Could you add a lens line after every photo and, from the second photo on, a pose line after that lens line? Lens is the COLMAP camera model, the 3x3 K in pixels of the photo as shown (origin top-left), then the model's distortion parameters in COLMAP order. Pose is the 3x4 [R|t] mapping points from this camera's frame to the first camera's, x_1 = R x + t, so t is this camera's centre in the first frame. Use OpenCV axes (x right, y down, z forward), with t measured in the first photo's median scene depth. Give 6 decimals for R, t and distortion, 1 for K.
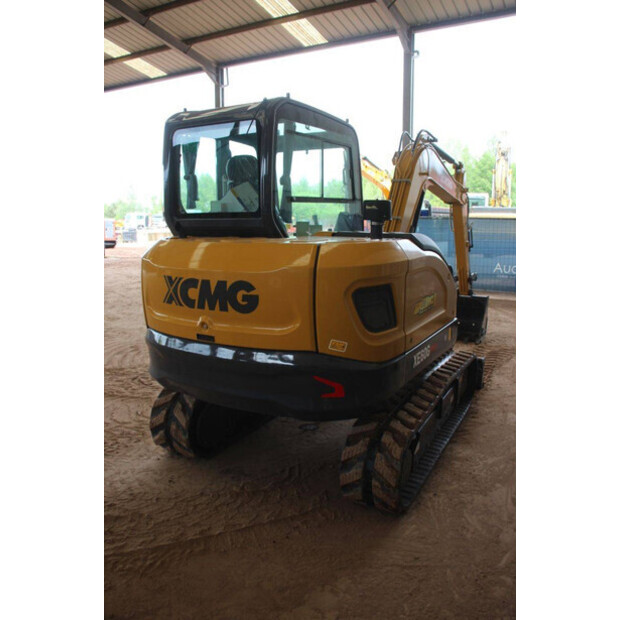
lens RADIAL K [[469.0, 0, 310.1], [0, 469.0, 308.9], [0, 0, 1]] dist [-0.062955, 0.014562]
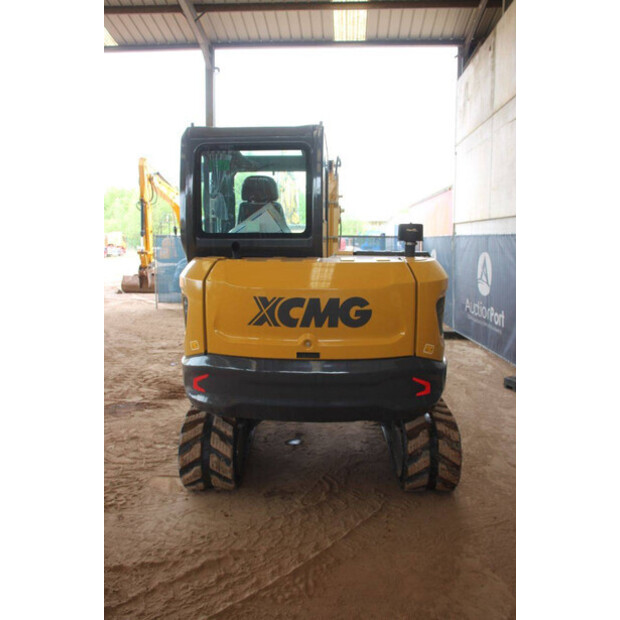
lens RADIAL K [[486.5, 0, 310.1], [0, 486.5, 309.9], [0, 0, 1]] dist [-0.048227, -0.001068]
pose [[0.907333, -0.059396, 0.416195, -0.629299], [0.075502, 0.996896, -0.022329, -0.012277], [-0.413577, 0.051683, 0.909001, 0.020618]]
